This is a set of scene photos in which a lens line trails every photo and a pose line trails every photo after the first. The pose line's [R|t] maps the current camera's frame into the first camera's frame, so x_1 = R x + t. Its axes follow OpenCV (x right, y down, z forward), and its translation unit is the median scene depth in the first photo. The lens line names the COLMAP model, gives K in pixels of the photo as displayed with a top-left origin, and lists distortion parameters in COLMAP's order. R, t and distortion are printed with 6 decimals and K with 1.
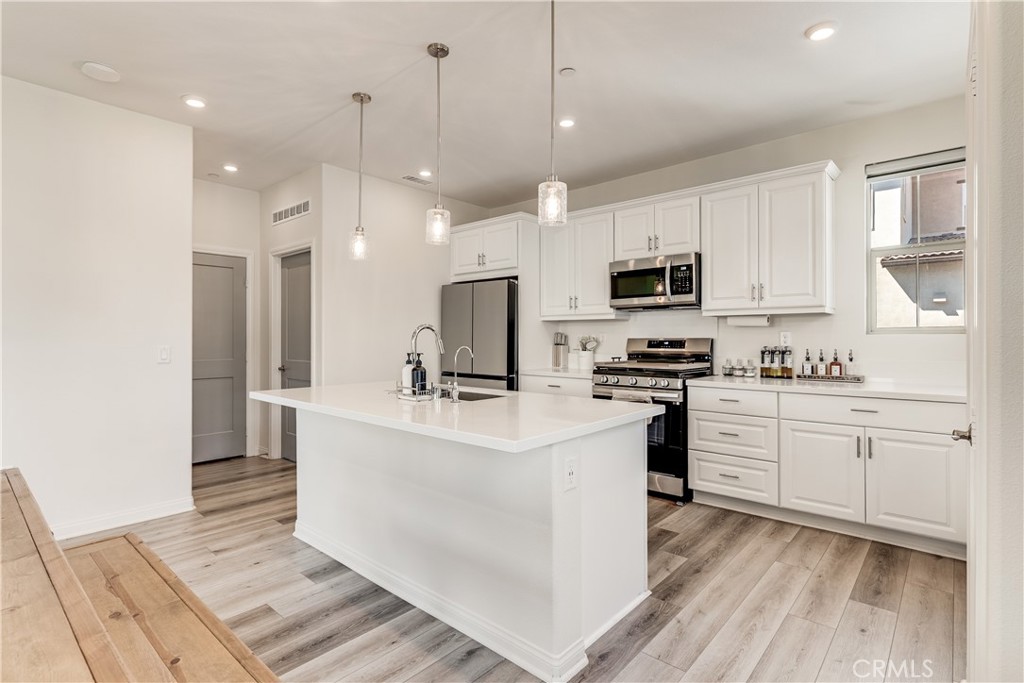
lens RADIAL K [[499.4, 0, 504.7], [0, 499.4, 338.2], [0, 0, 1]] dist [0.005121, -0.002087]
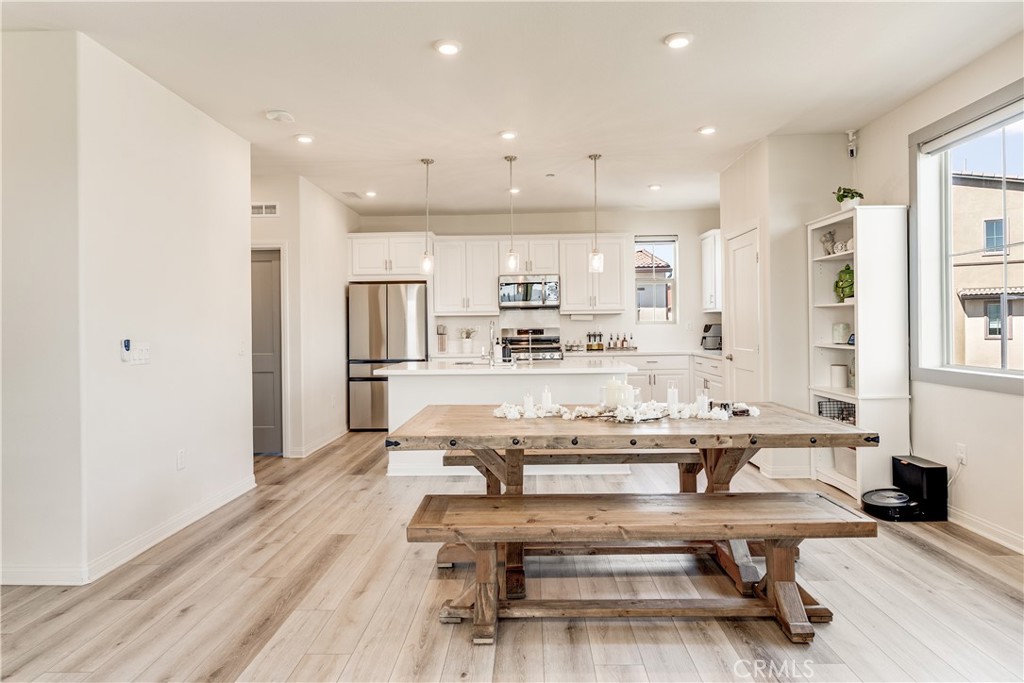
lens RADIAL K [[568.5, 0, 508.2], [0, 568.5, 330.4], [0, 0, 1]] dist [-0.015057, 0.002210]
pose [[0.752796, -0.015865, 0.658063, -1.057386], [0.012059, 0.999874, 0.010311, -0.014678], [-0.658144, 0.000174, 0.752892, -0.315515]]
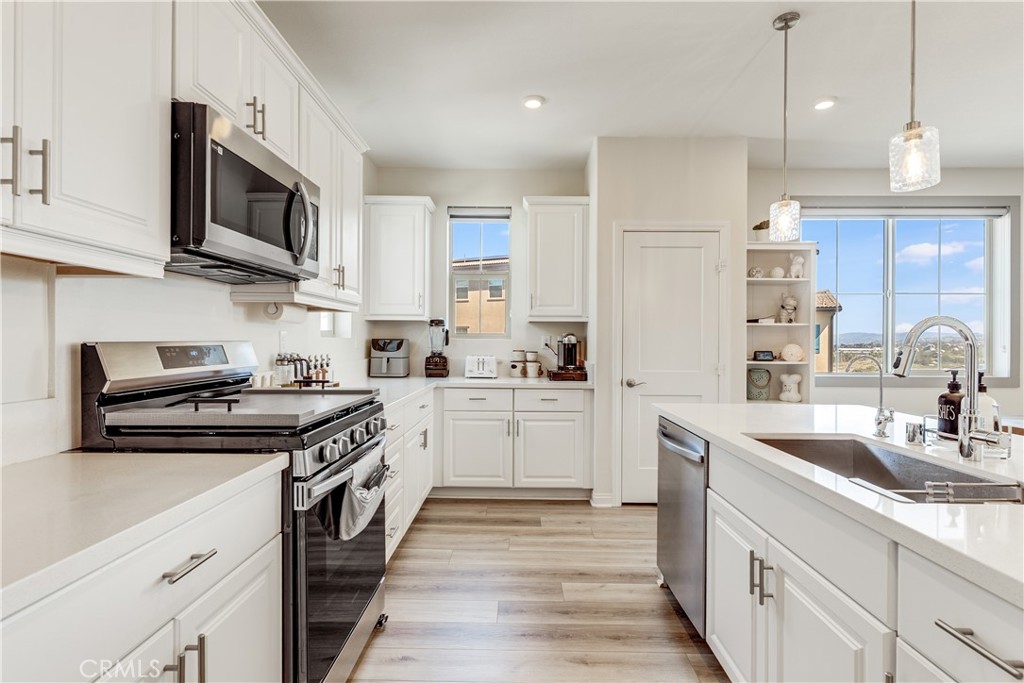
lens RADIAL K [[499.4, 0, 511.0], [0, 499.4, 339.3], [0, 0, 1]] dist [0.005121, -0.002087]
pose [[-0.662482, -0.011202, 0.748994, -0.204770], [-0.008766, 0.999936, 0.007202, -0.014357], [-0.749027, -0.001795, -0.662538, 1.314689]]
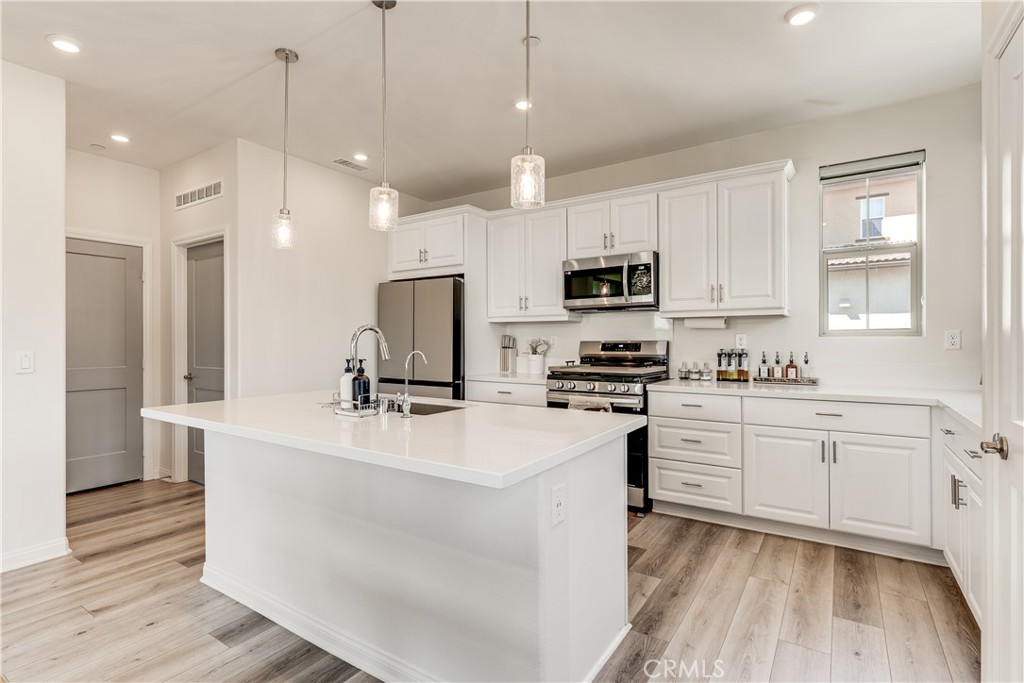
lens RADIAL K [[499.4, 0, 509.1], [0, 499.4, 341.7], [0, 0, 1]] dist [0.005121, -0.002087]
pose [[0.989372, -0.002216, 0.145389, -0.035258], [0.002067, 0.999997, 0.001177, 0.000123], [-0.145391, -0.000864, 0.989374, 0.099913]]
